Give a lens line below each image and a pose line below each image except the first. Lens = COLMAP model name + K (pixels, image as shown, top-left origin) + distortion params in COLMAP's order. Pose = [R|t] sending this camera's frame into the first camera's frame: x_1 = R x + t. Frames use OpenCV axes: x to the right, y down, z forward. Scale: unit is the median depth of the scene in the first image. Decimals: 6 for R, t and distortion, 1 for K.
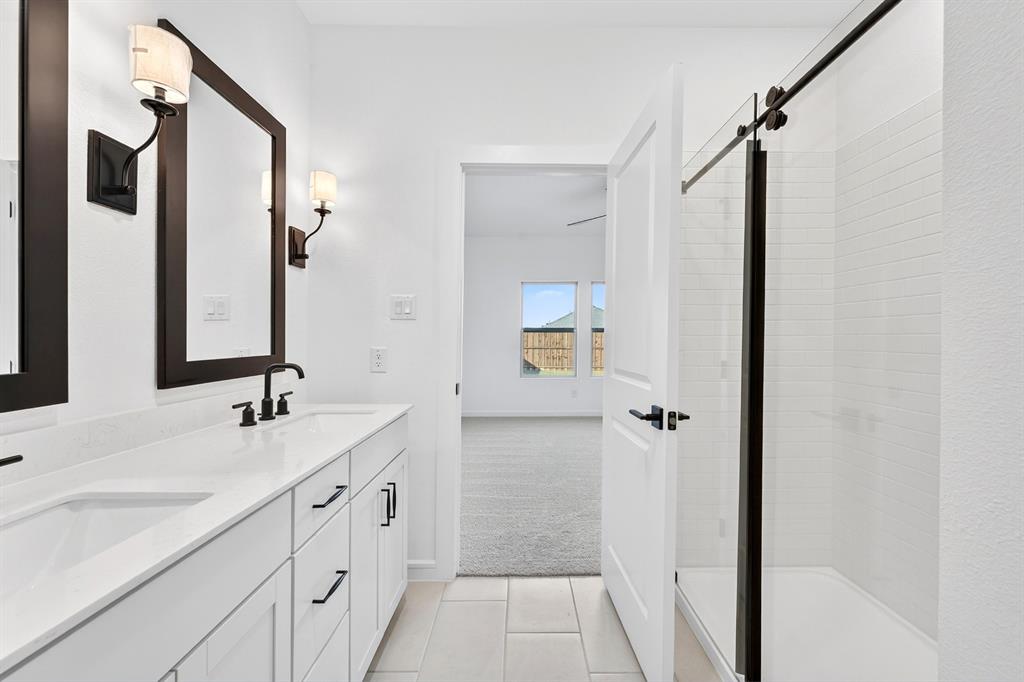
lens RADIAL K [[407.0, 0, 516.5], [0, 407.0, 338.6], [0, 0, 1]] dist [0.001143, -0.000041]
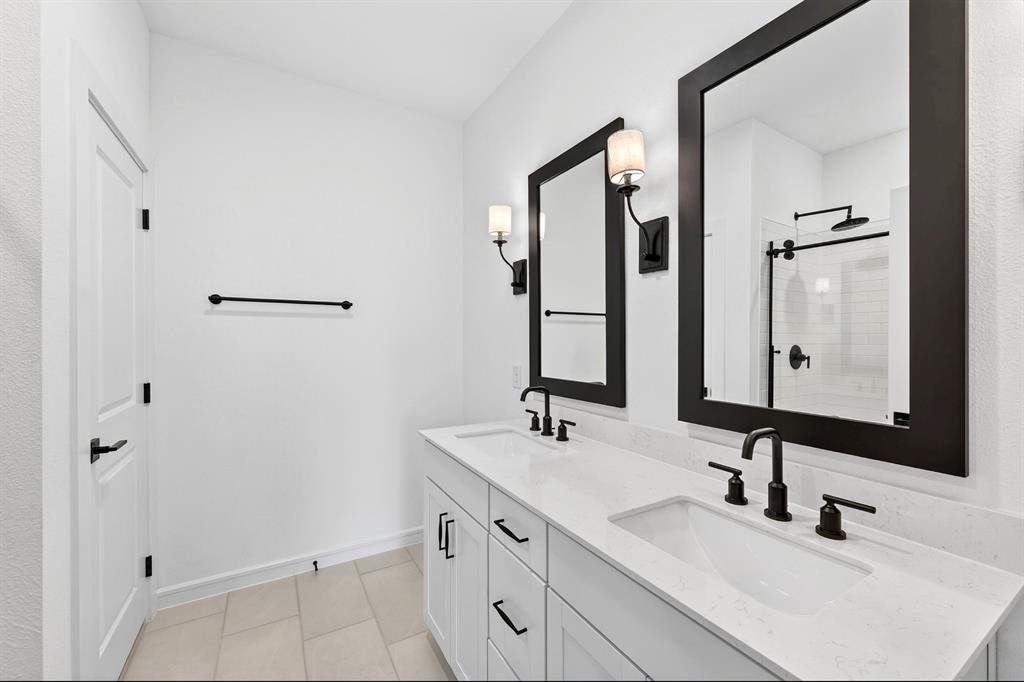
lens RADIAL K [[407.0, 0, 516.5], [0, 407.0, 338.6], [0, 0, 1]] dist [0.001143, -0.000041]
pose [[-0.849442, 0.008958, -0.527606, 0.061082], [0.002582, 0.999915, 0.012819, -0.090386], [0.527676, 0.009526, -0.849393, 1.409499]]
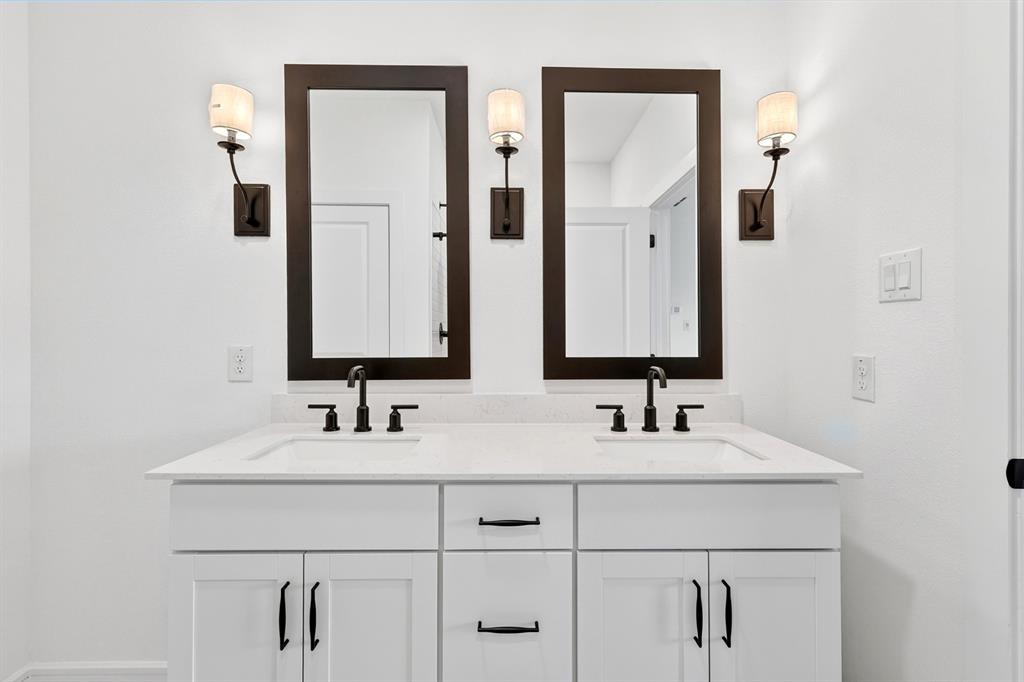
lens RADIAL K [[443.7, 0, 512.0], [0, 443.7, 341.0], [0, 0, 1]] dist [0.000588, -0.000073]
pose [[0.030849, 0.006260, -0.999504, 0.348070], [-0.007883, 0.999951, 0.006020, 0.004268], [0.999493, 0.007694, 0.030897, 0.722355]]
